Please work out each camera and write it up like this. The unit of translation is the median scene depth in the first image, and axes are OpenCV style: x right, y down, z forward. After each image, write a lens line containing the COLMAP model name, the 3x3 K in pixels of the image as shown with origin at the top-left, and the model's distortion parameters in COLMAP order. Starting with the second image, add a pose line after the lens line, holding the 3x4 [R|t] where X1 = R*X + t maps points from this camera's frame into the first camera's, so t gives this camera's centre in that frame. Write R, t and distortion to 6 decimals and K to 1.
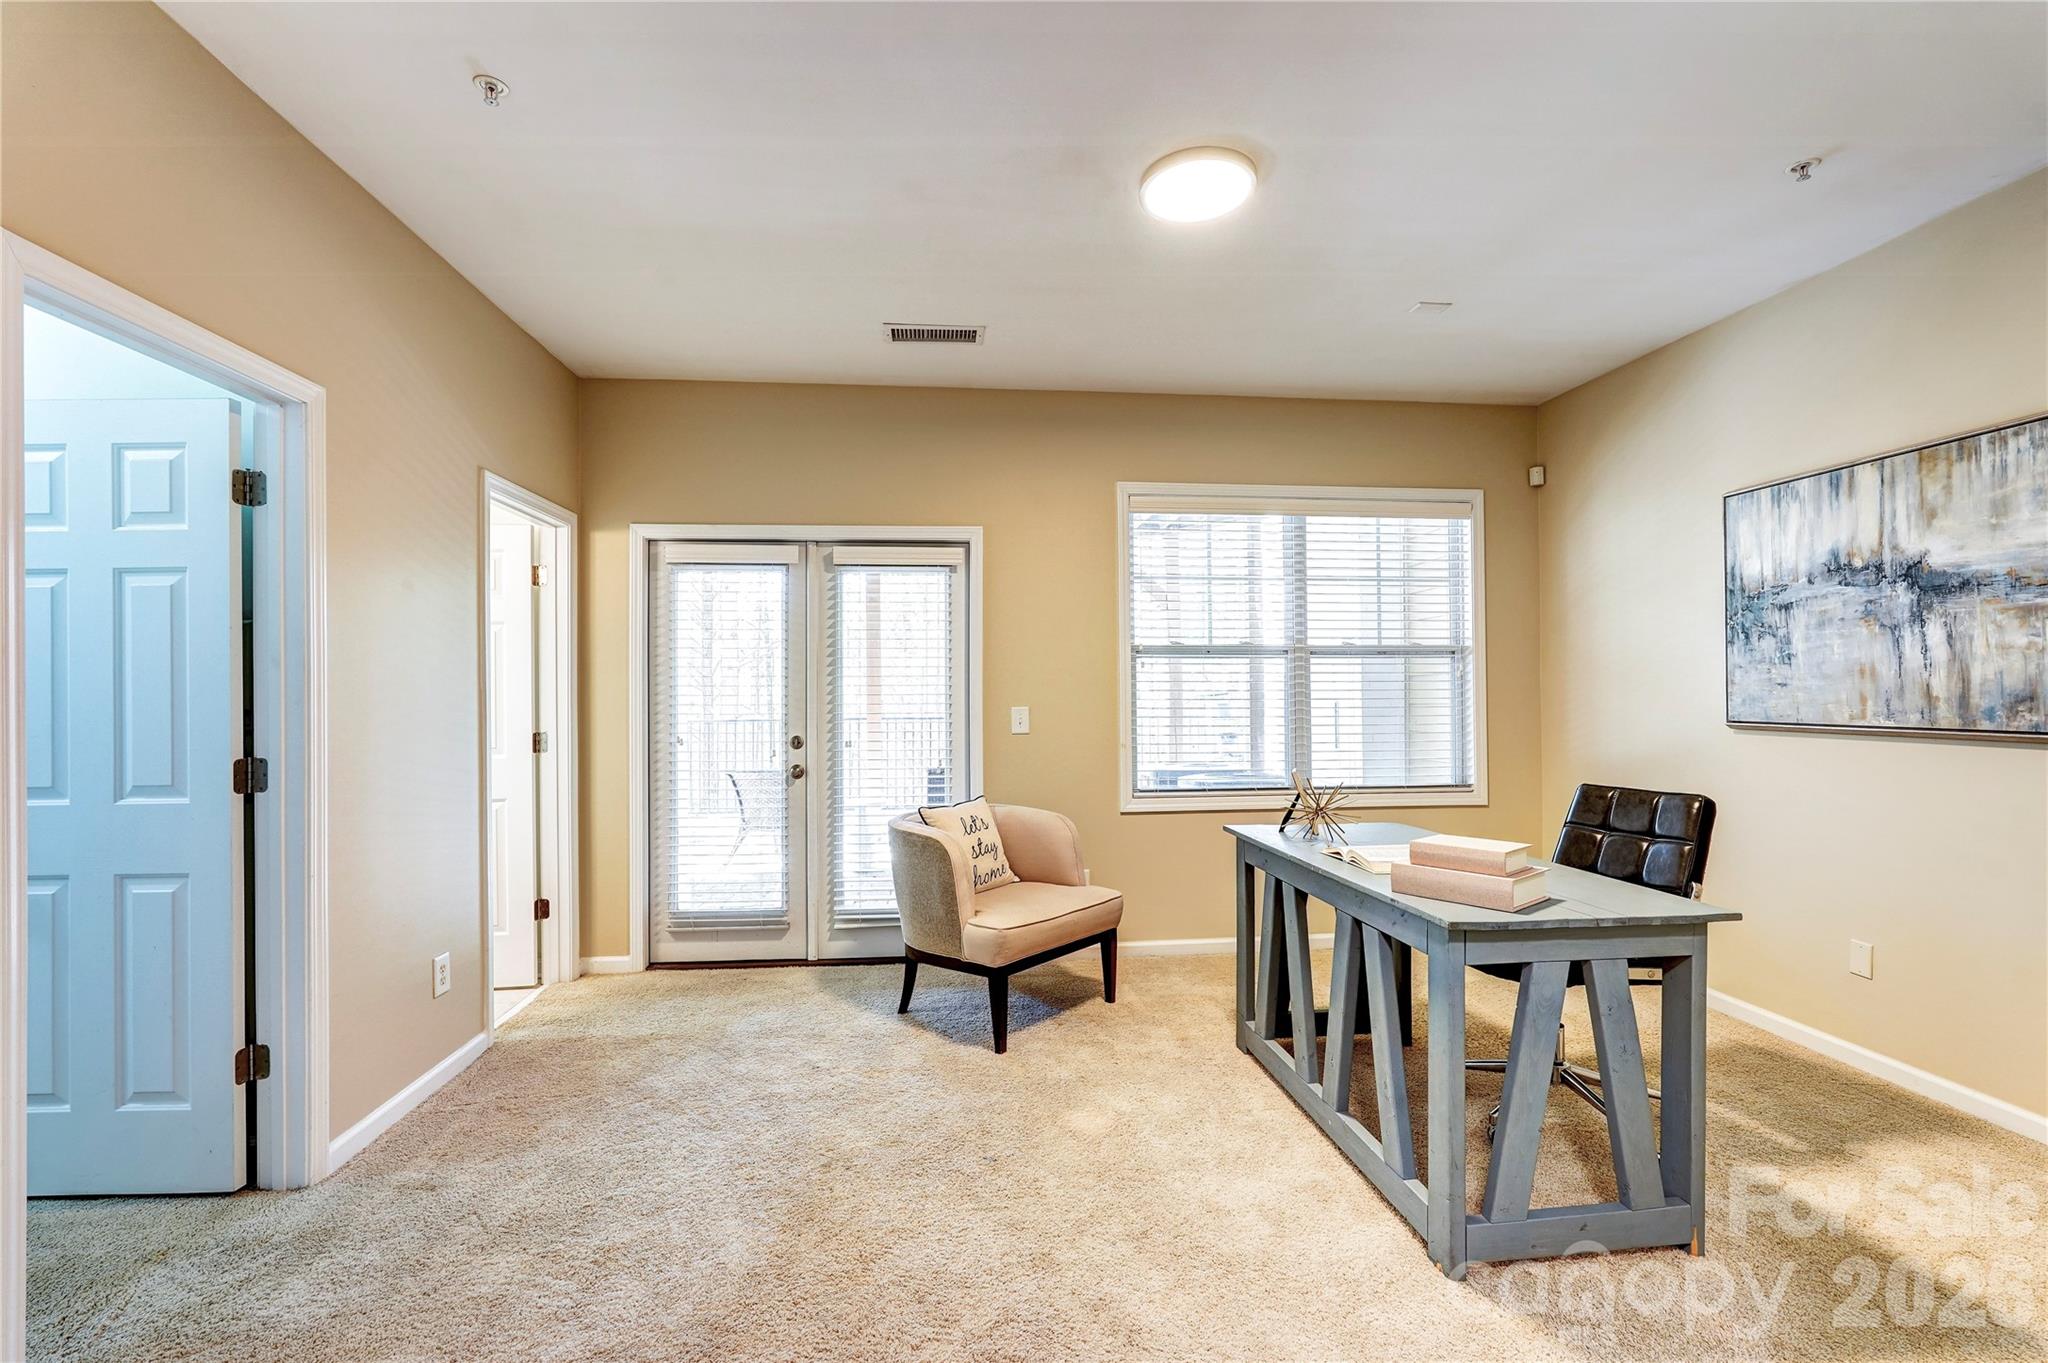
lens RADIAL K [[905.6, 0, 1024.0], [0, 905.6, 681.5], [0, 0, 1]] dist [-0.000627, 0.000292]
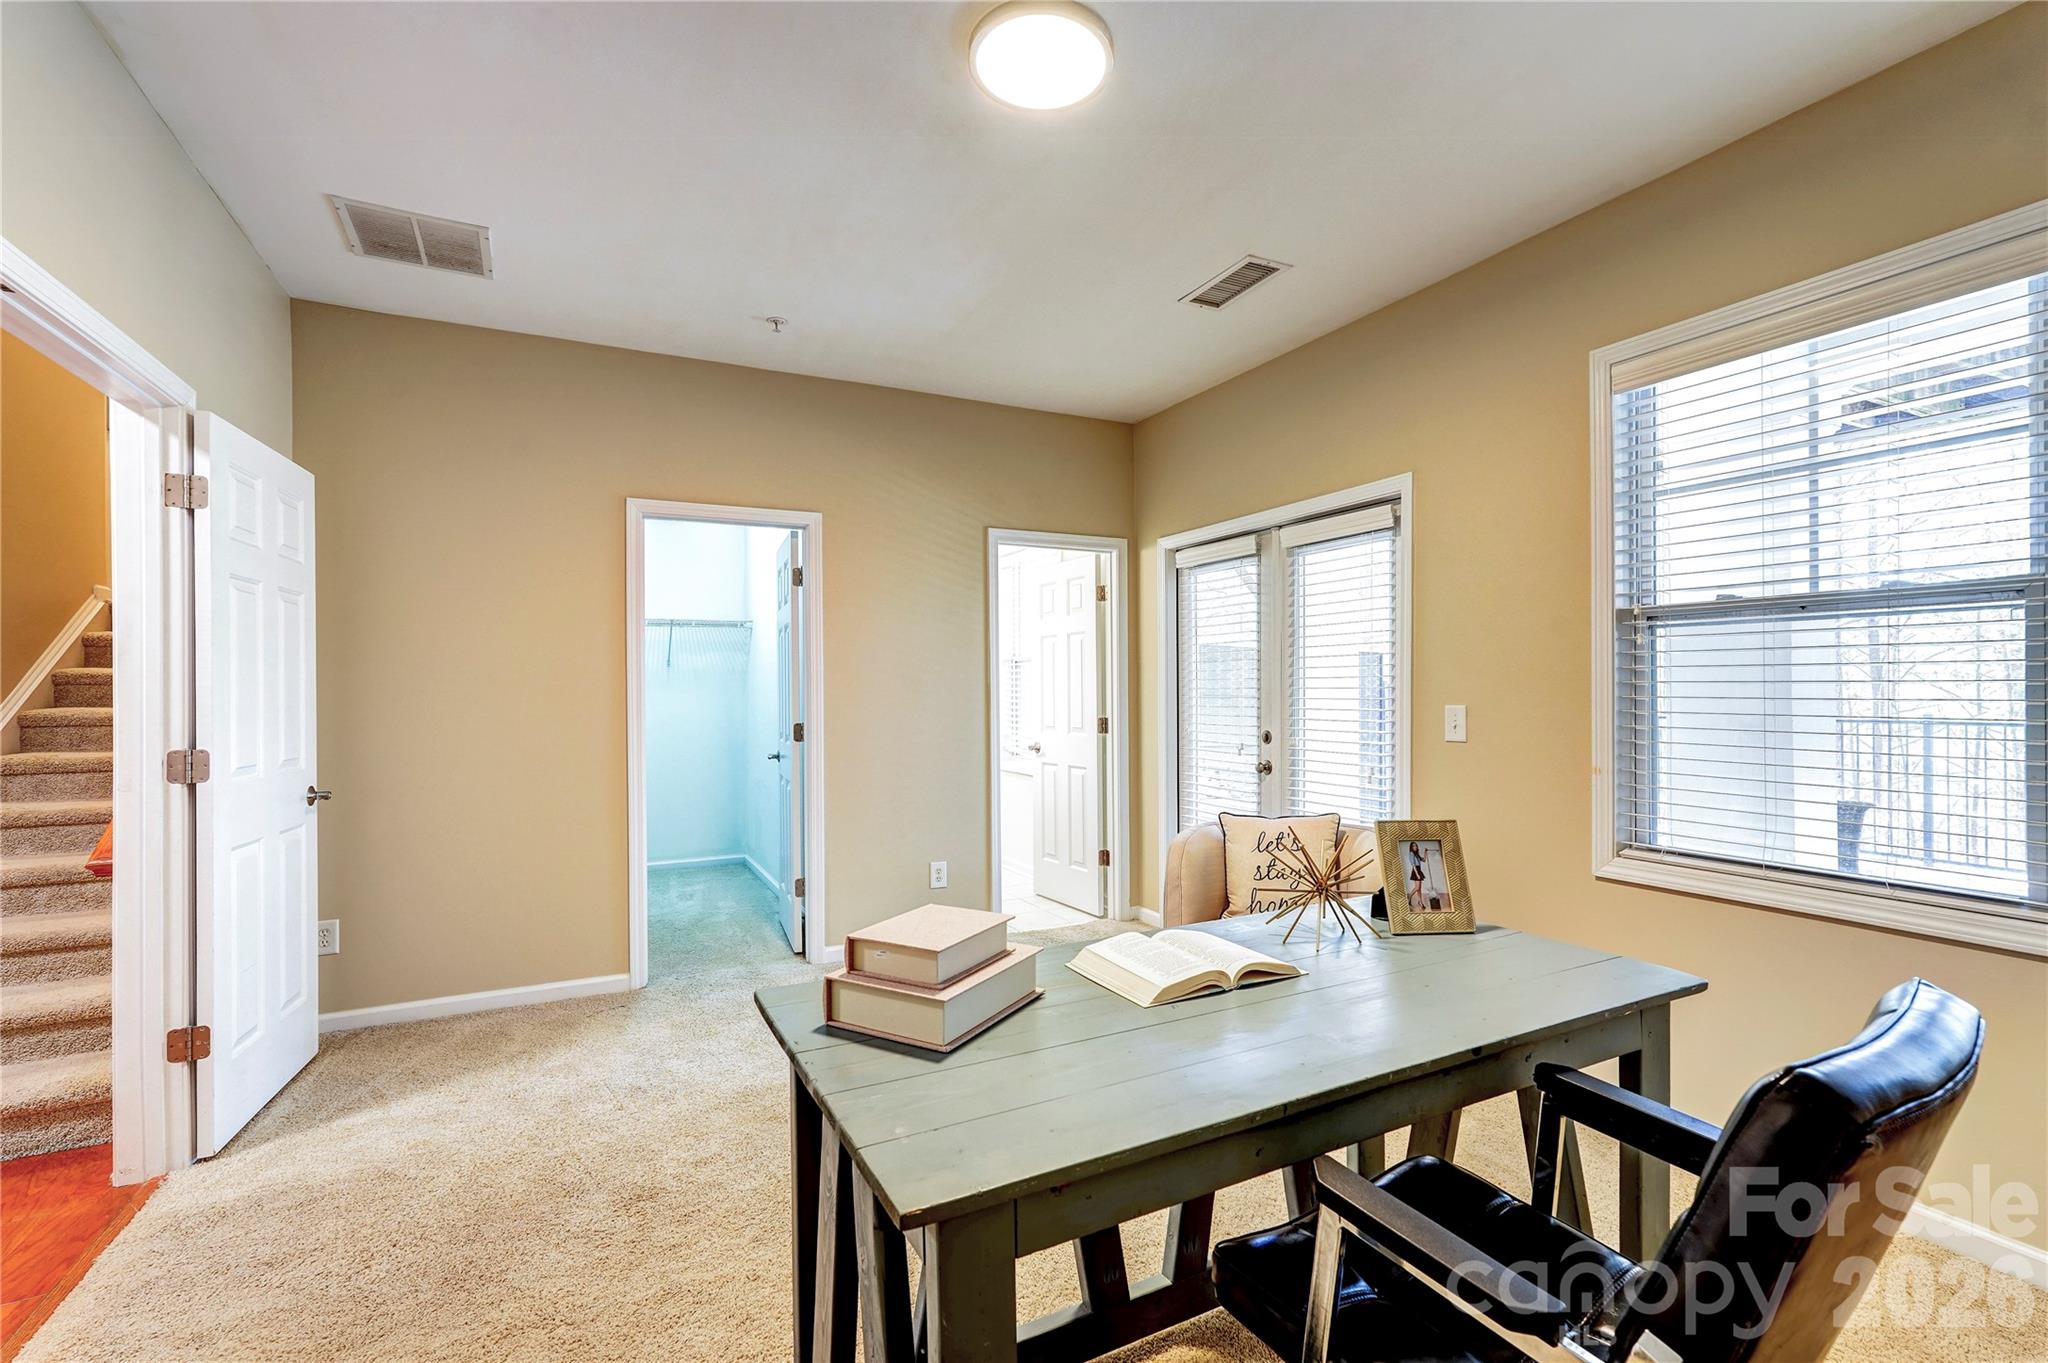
lens RADIAL K [[905.6, 0, 1024.0], [0, 905.6, 681.5], [0, 0, 1]] dist [-0.000627, 0.000292]
pose [[0.363779, -0.004122, -0.931476, 0.562335], [0.015662, 0.999876, 0.001692, 0.002003], [0.931354, -0.015204, 0.363799, 0.411866]]
